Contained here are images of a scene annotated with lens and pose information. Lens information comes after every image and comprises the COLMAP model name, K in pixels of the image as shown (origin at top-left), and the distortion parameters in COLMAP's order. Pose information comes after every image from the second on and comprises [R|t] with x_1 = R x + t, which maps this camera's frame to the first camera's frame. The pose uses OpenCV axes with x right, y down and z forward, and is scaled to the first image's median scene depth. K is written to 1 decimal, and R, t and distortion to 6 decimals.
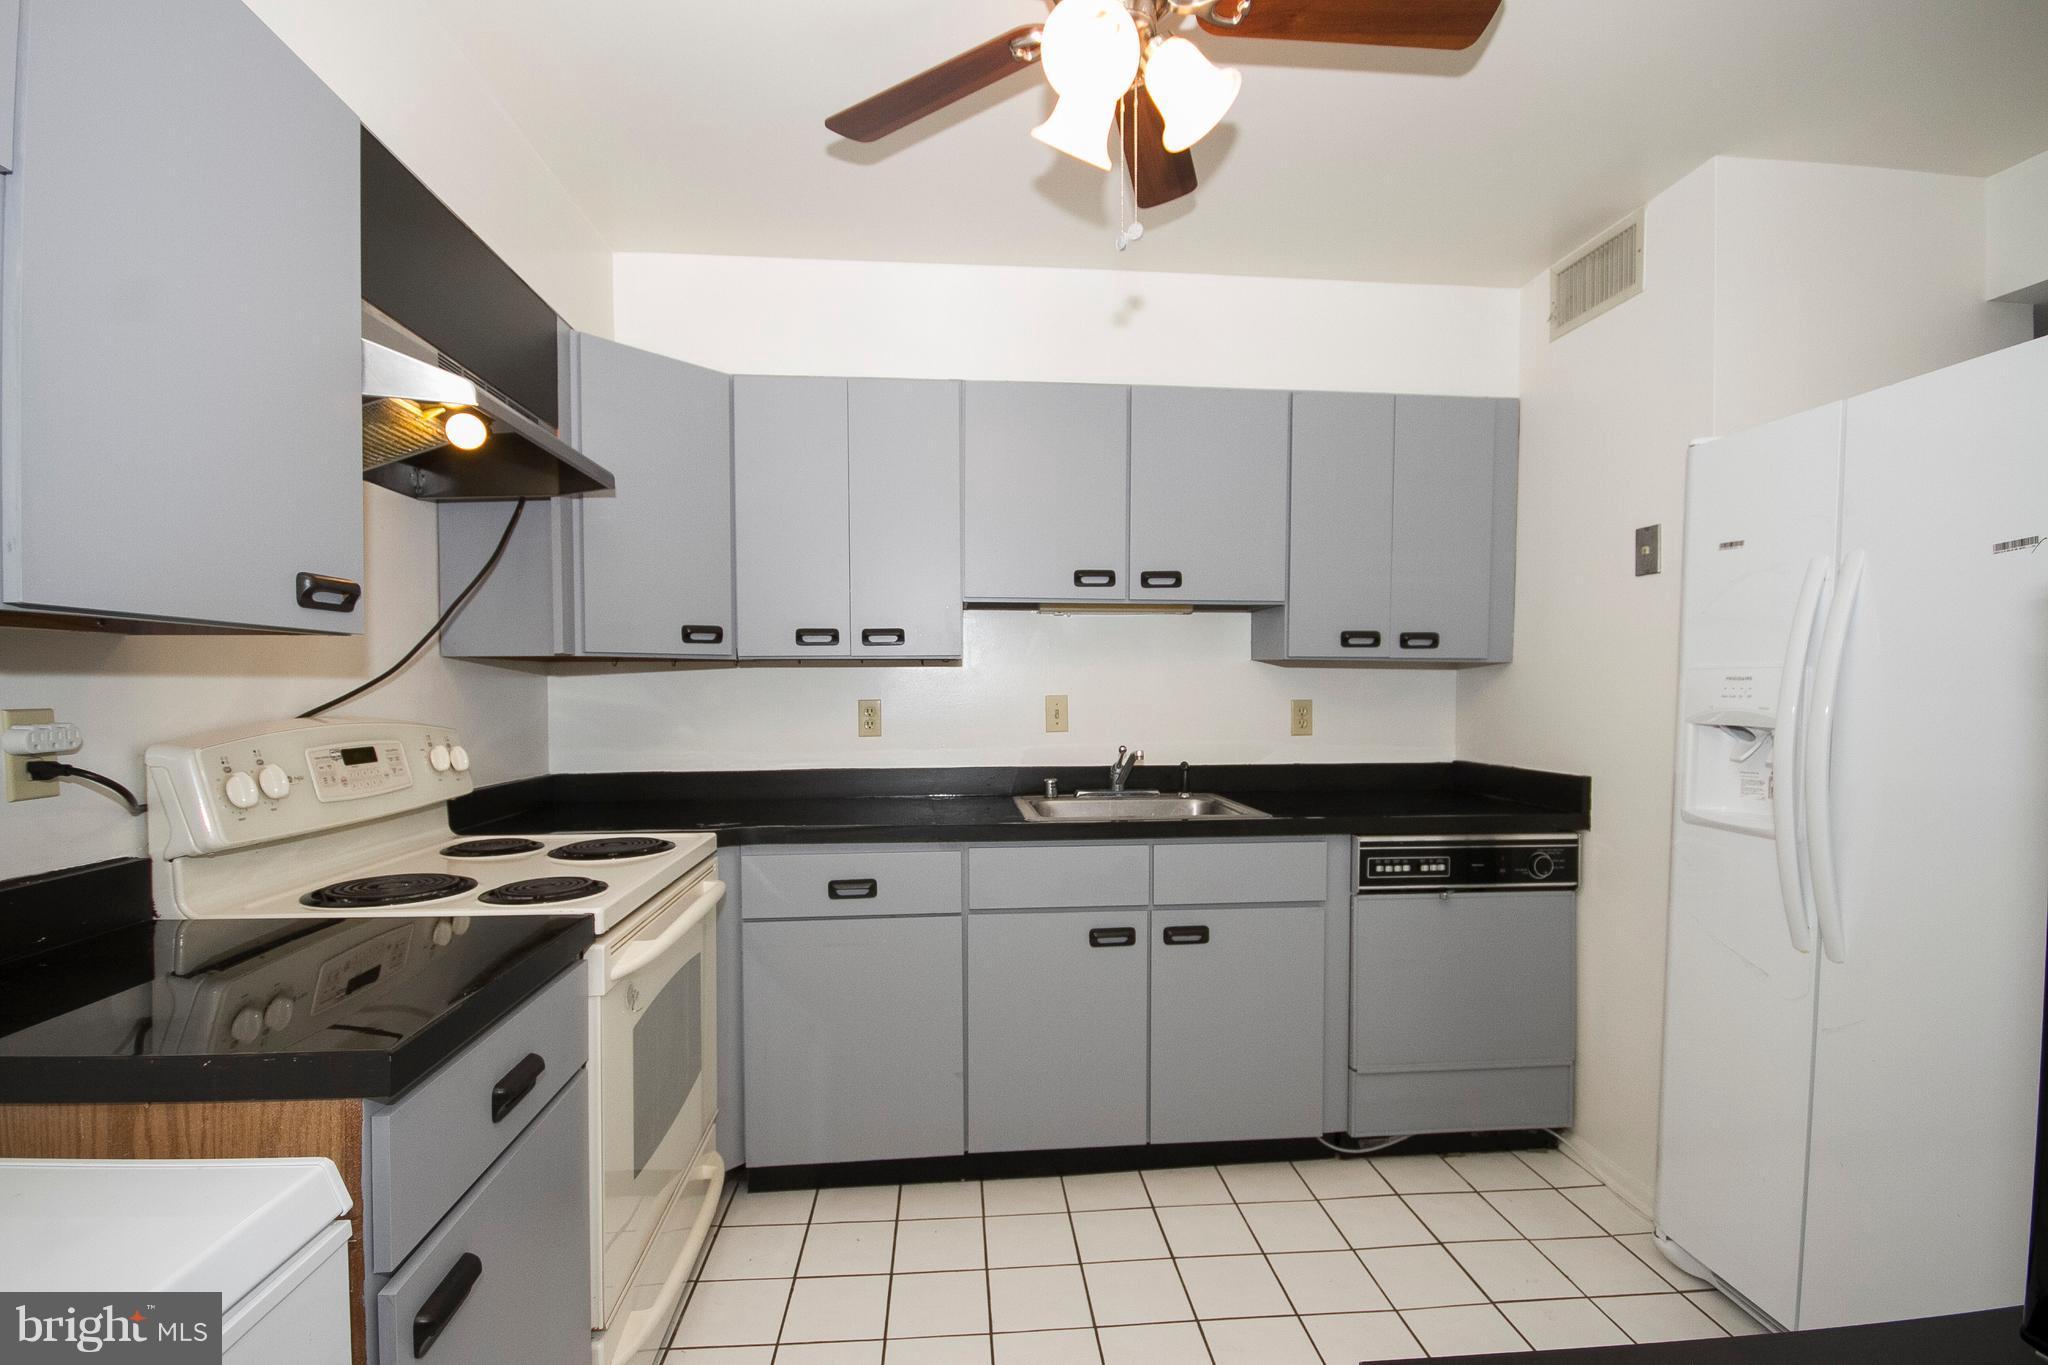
lens RADIAL K [[927.8, 0, 1013.3], [0, 927.8, 699.2], [0, 0, 1]] dist [-0.011376, -0.003778]
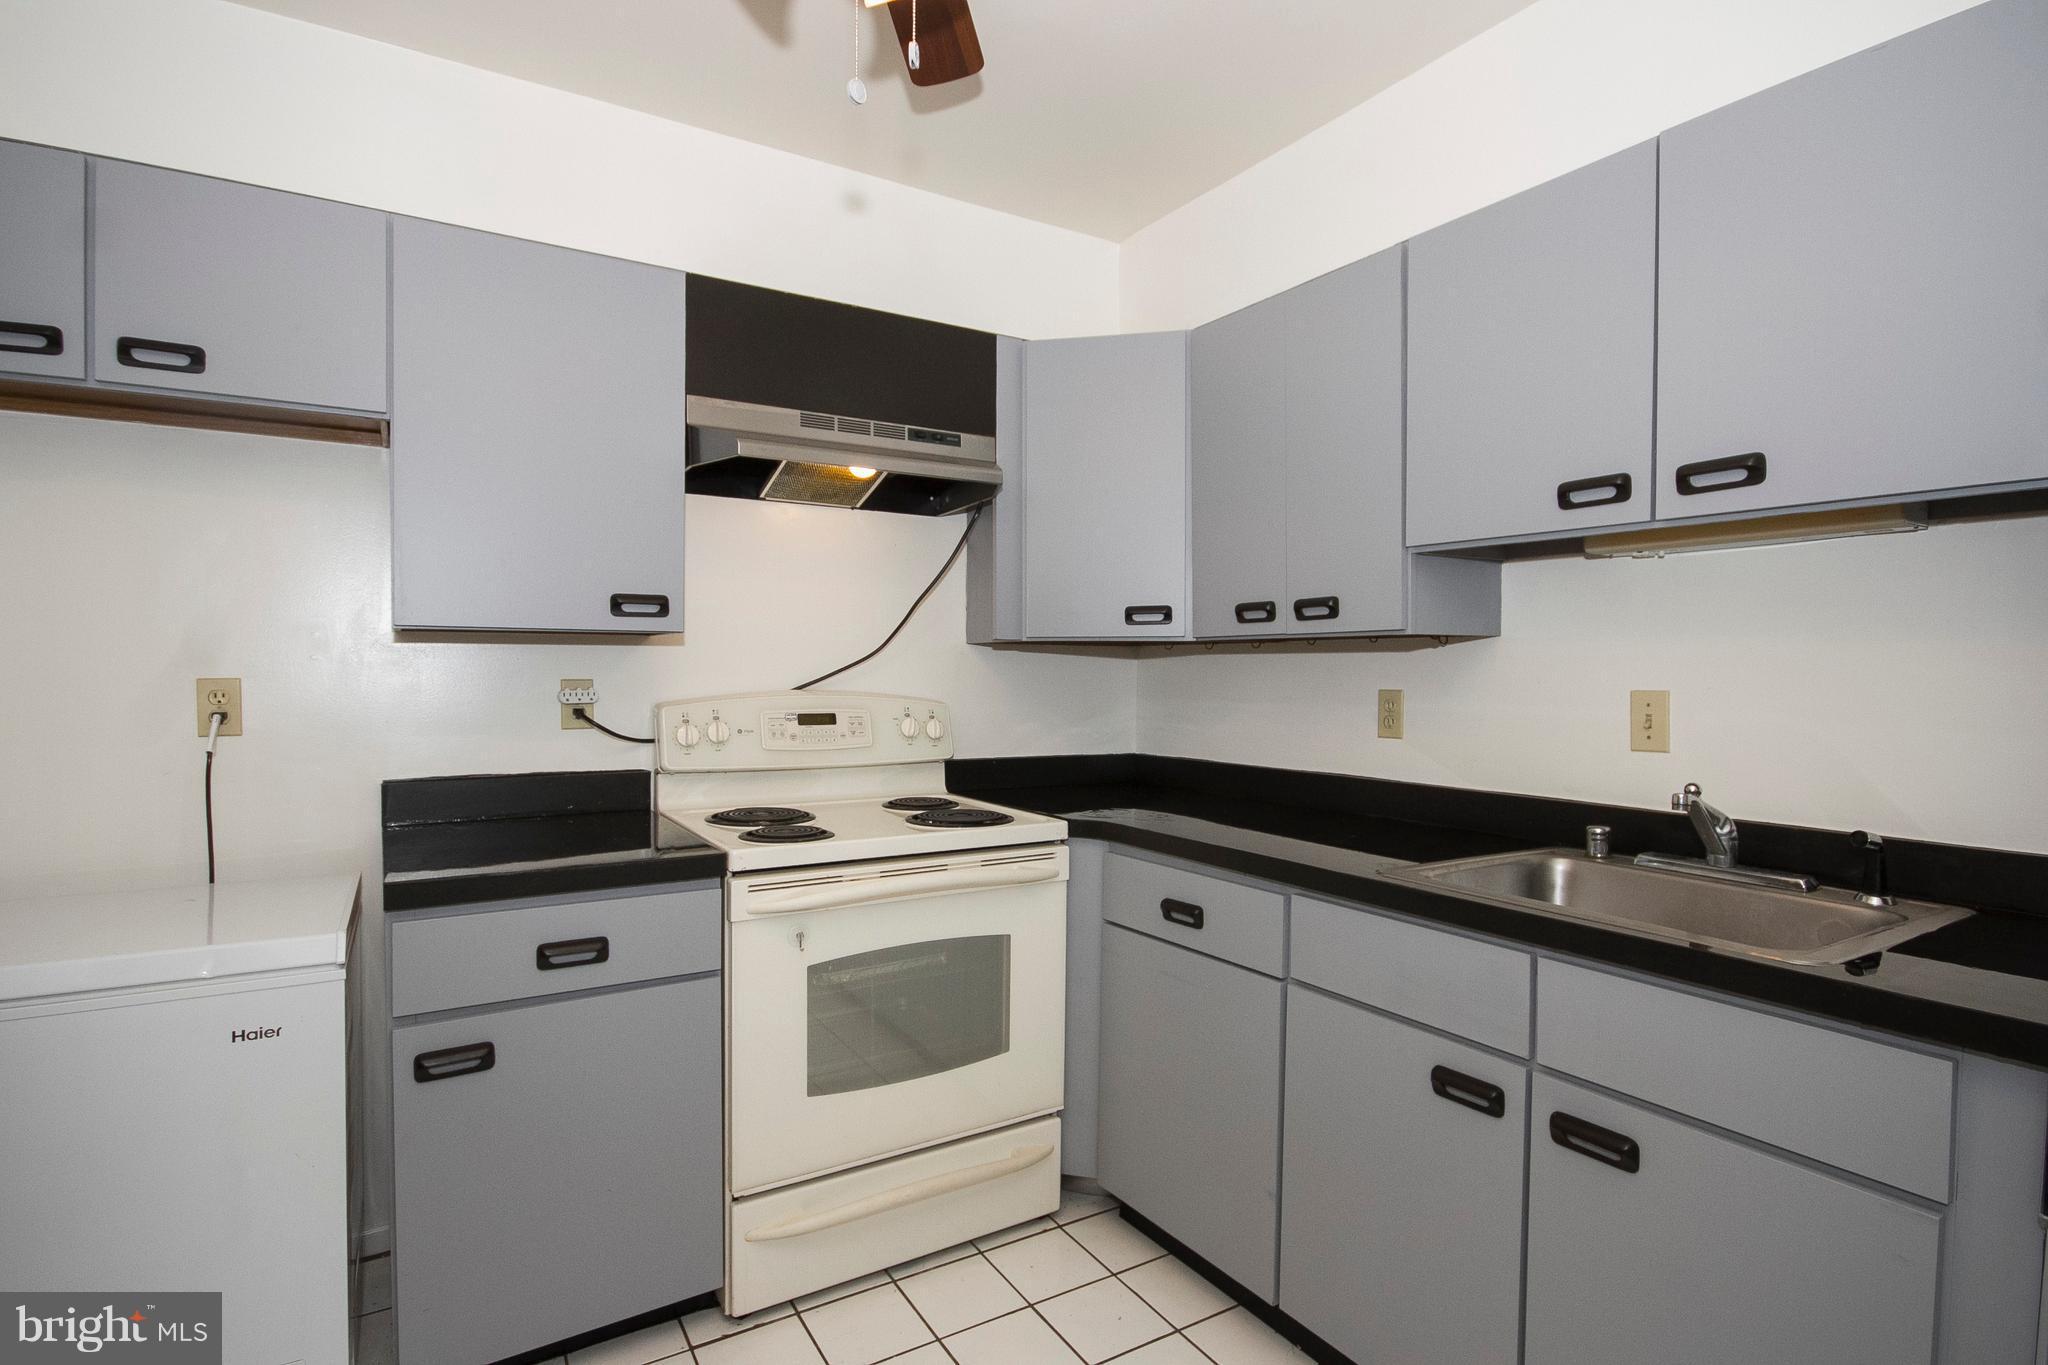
lens RADIAL K [[975.1, 0, 1034.5], [0, 975.1, 686.1], [0, 0, 1]] dist [-0.029223, 0.000420]
pose [[0.467555, 0.023735, -0.883645, 0.539864], [-0.017668, 0.999691, 0.017503, -0.013901], [0.883788, 0.007428, 0.467829, 0.467688]]
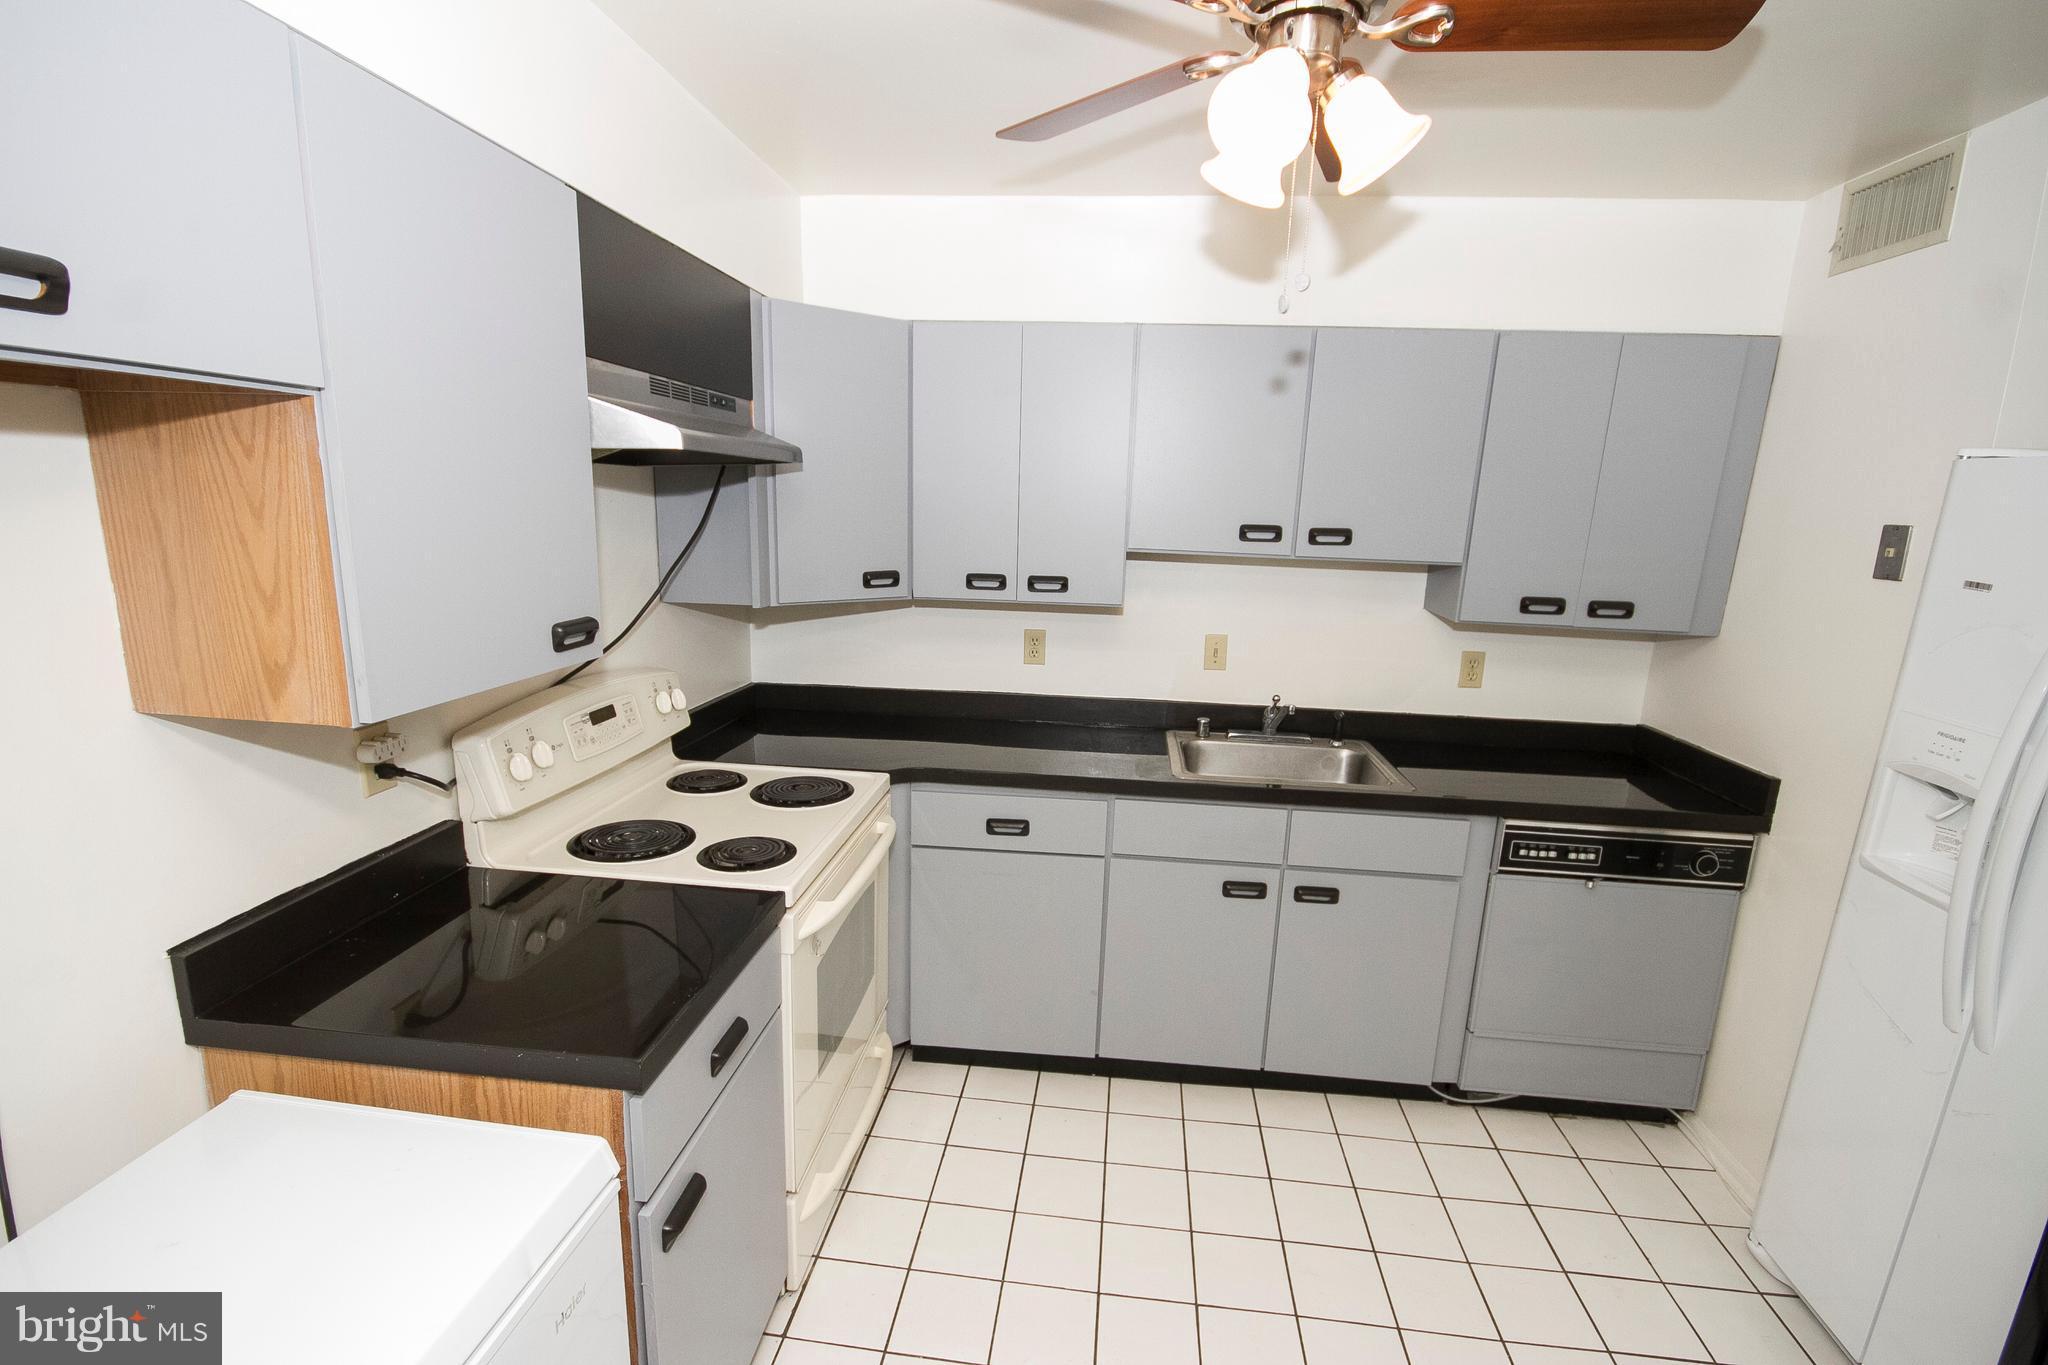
lens RADIAL K [[927.8, 0, 1016.1], [0, 927.8, 692.9], [0, 0, 1]] dist [-0.011376, -0.003778]
pose [[0.980142, 0.071349, -0.185016, 0.031532], [-0.035615, 0.981195, 0.189707, -0.164432], [0.195072, -0.179350, 0.964251, -0.042397]]
